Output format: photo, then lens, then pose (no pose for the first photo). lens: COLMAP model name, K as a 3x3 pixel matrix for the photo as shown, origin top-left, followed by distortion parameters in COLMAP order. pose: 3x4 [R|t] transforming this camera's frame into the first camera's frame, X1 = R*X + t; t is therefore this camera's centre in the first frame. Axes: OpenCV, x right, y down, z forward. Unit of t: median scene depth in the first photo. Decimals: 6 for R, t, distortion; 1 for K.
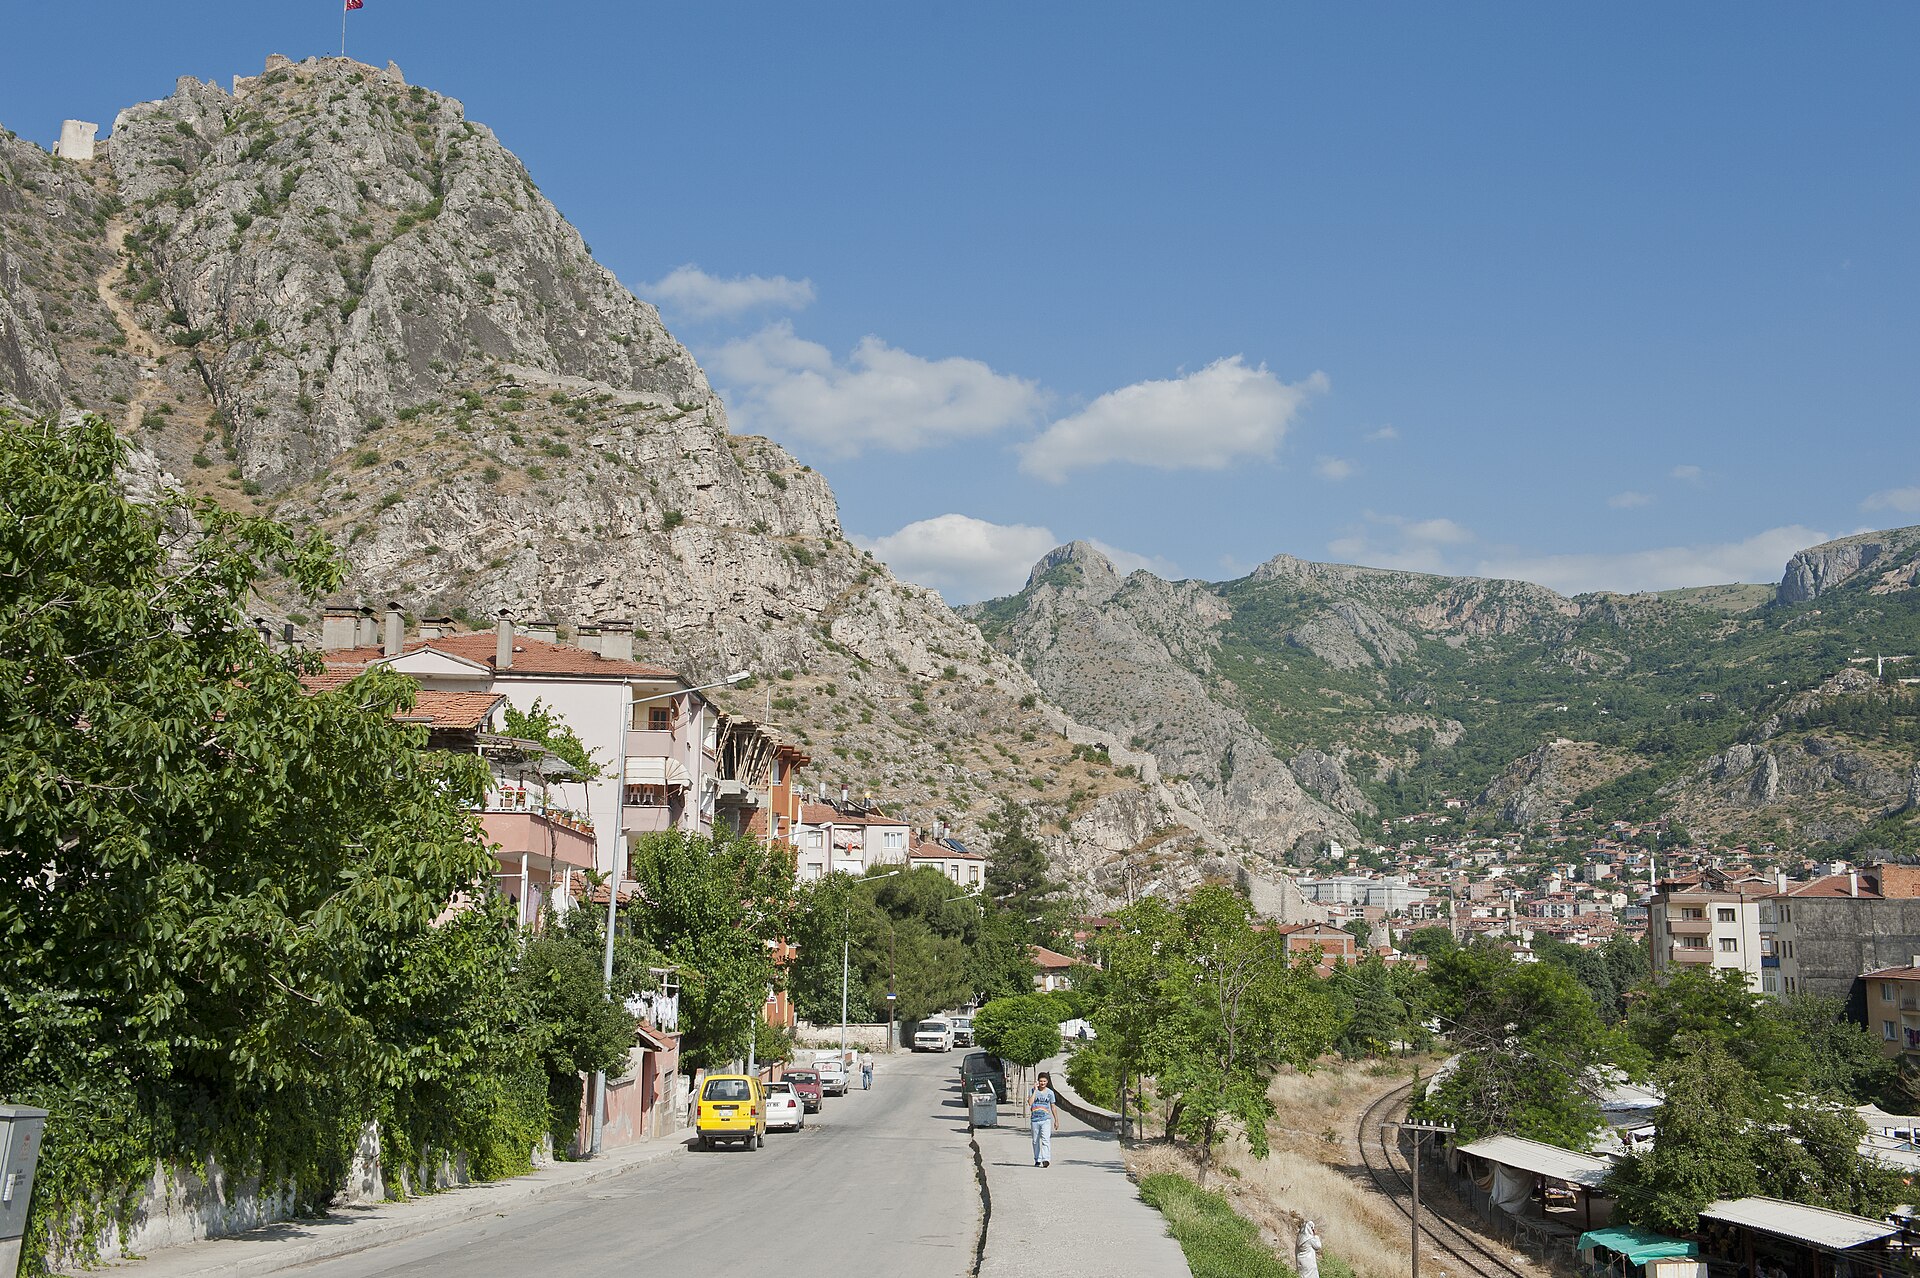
lens RADIAL K [[2022.7, 0, 980.3], [0, 2022.7, 627.6], [0, 0, 1]] dist [0.053276, 0.000000]
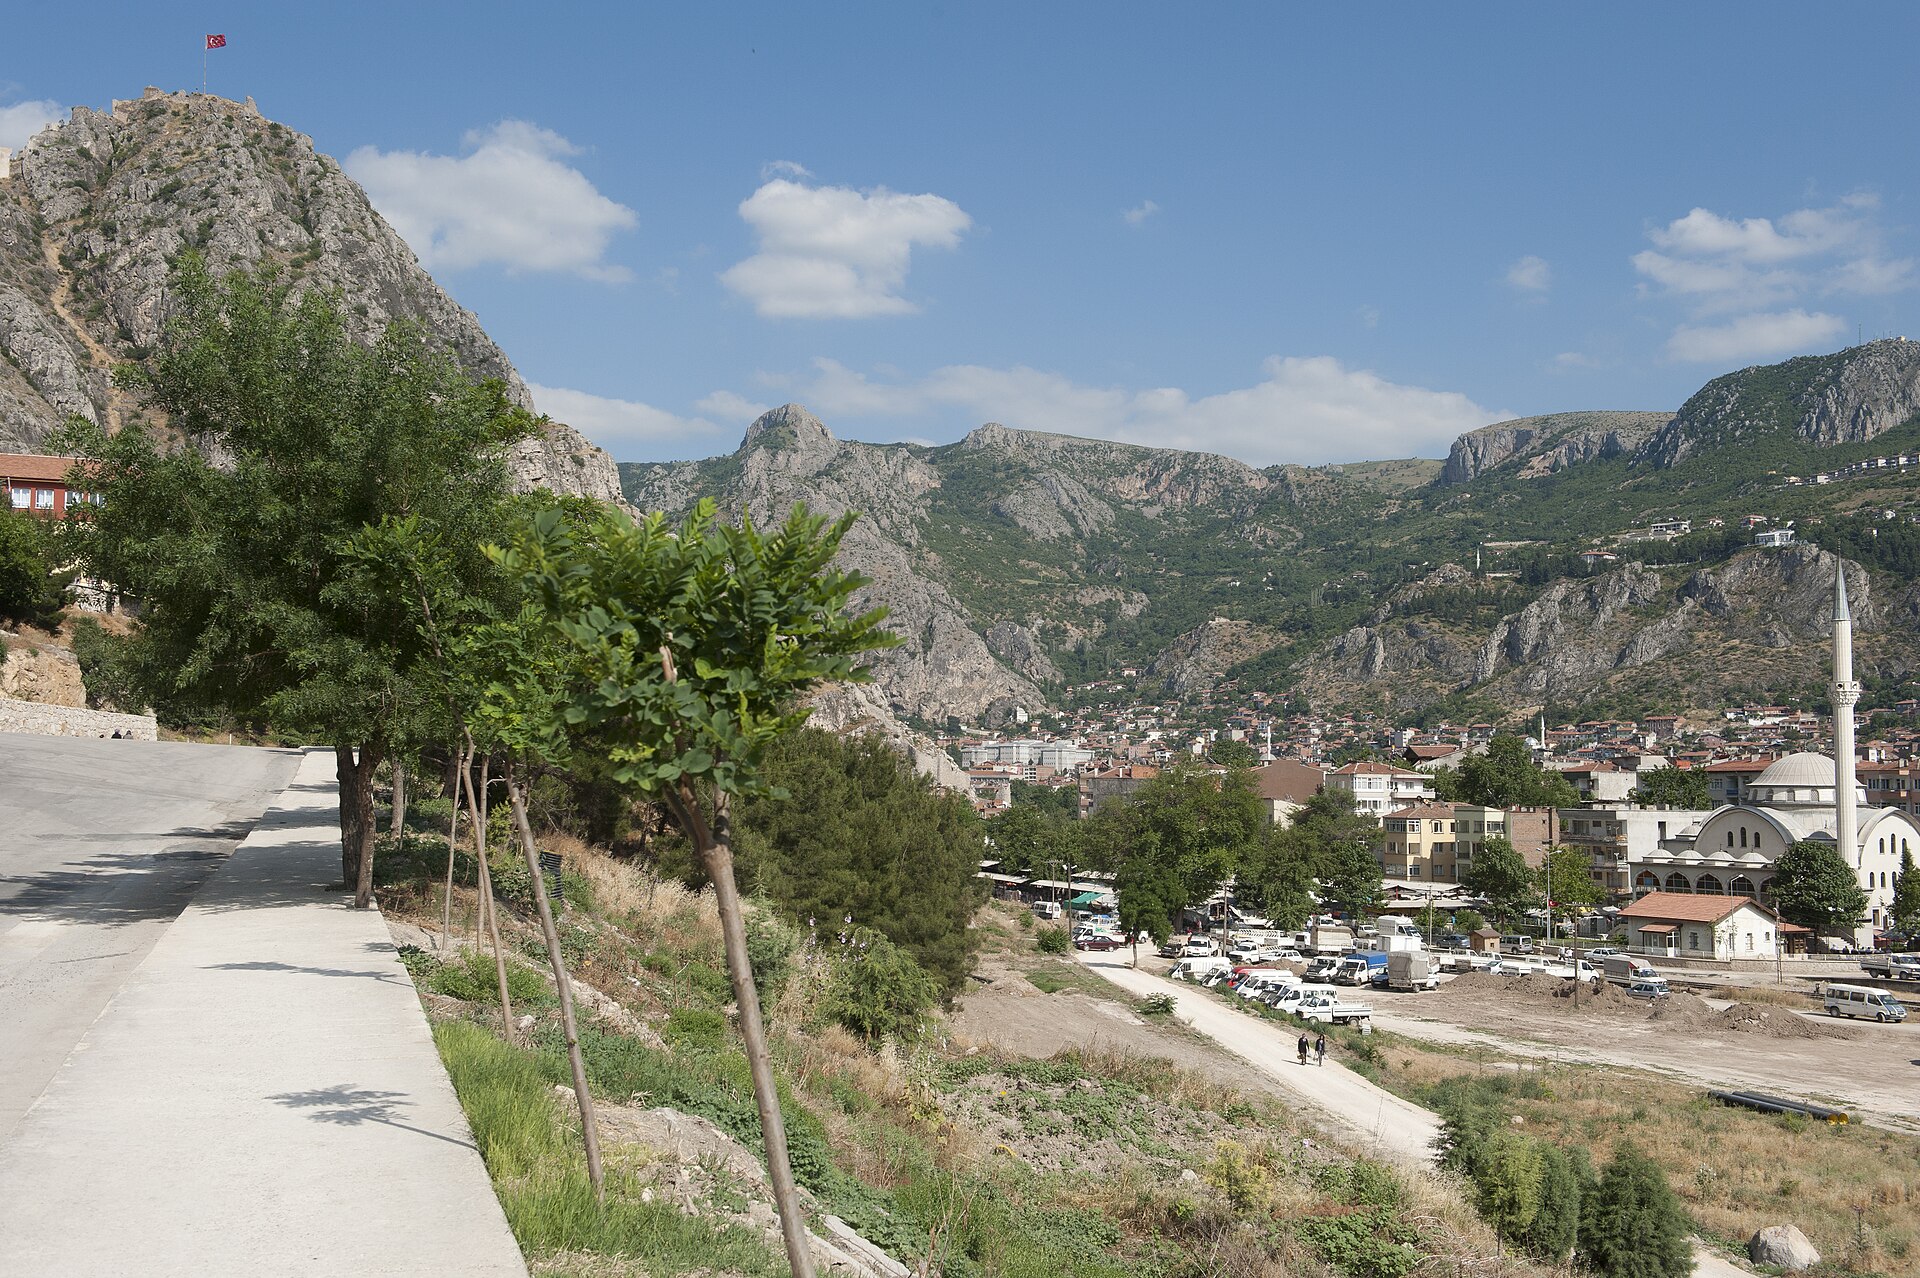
lens RADIAL K [[2022.7, 0, 965.1], [0, 2022.7, 606.4], [0, 0, 1]] dist [0.053276, 0.000000]
pose [[0.990897, 0.010111, 0.134238, -0.006616], [-0.018133, 0.998112, 0.058676, -0.016036], [-0.133392, -0.060576, 0.989210, -0.103339]]
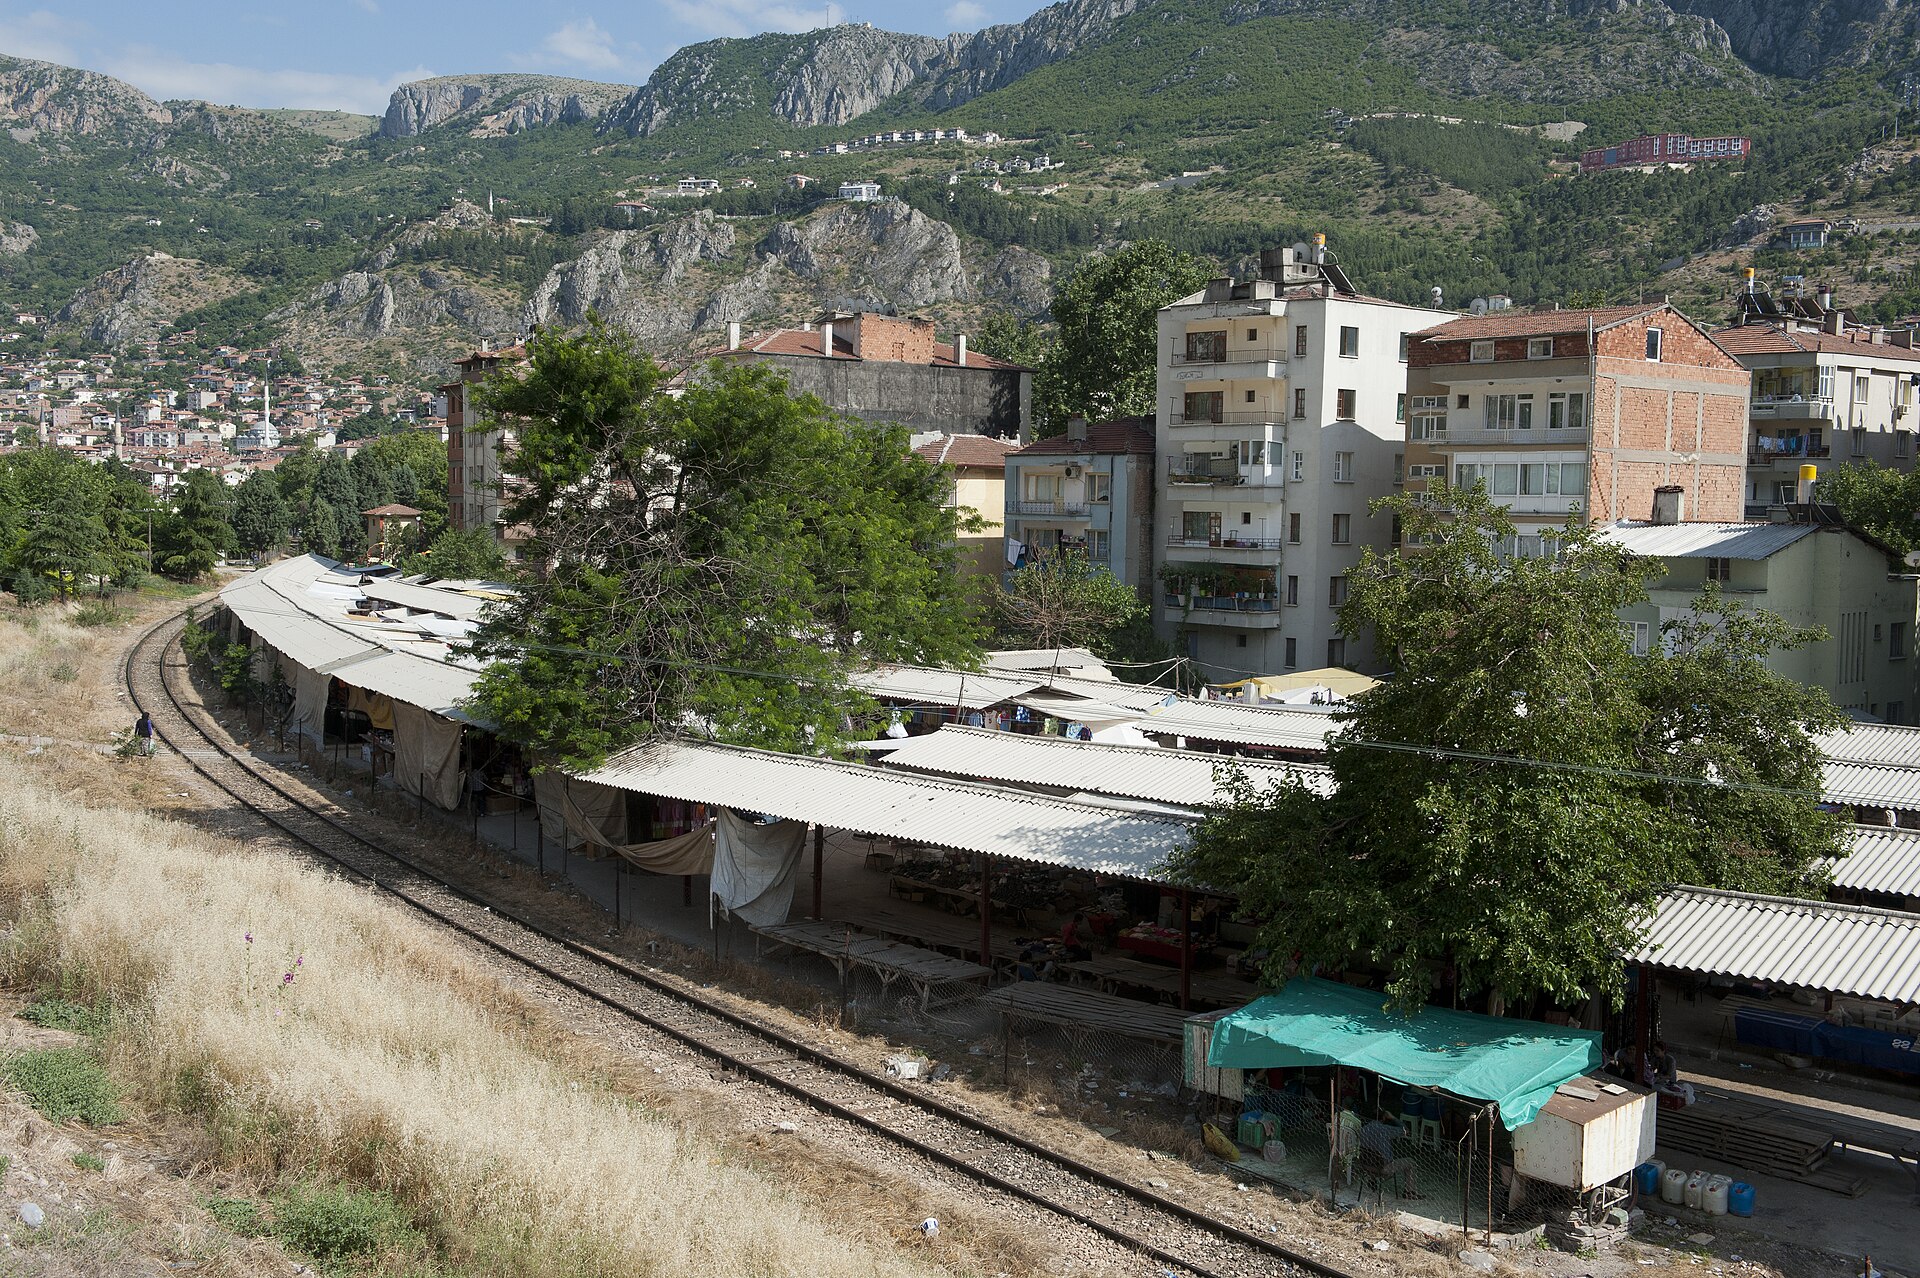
lens RADIAL K [[2022.7, 0, 1023.6], [0, 2022.7, 678.6], [0, 0, 1]] dist [0.053276, 0.000000]
pose [[0.777553, -0.054796, 0.626425, 0.001314], [-0.102600, 0.971791, 0.212359, 0.005383], [-0.620391, -0.229392, 0.749997, 0.025303]]
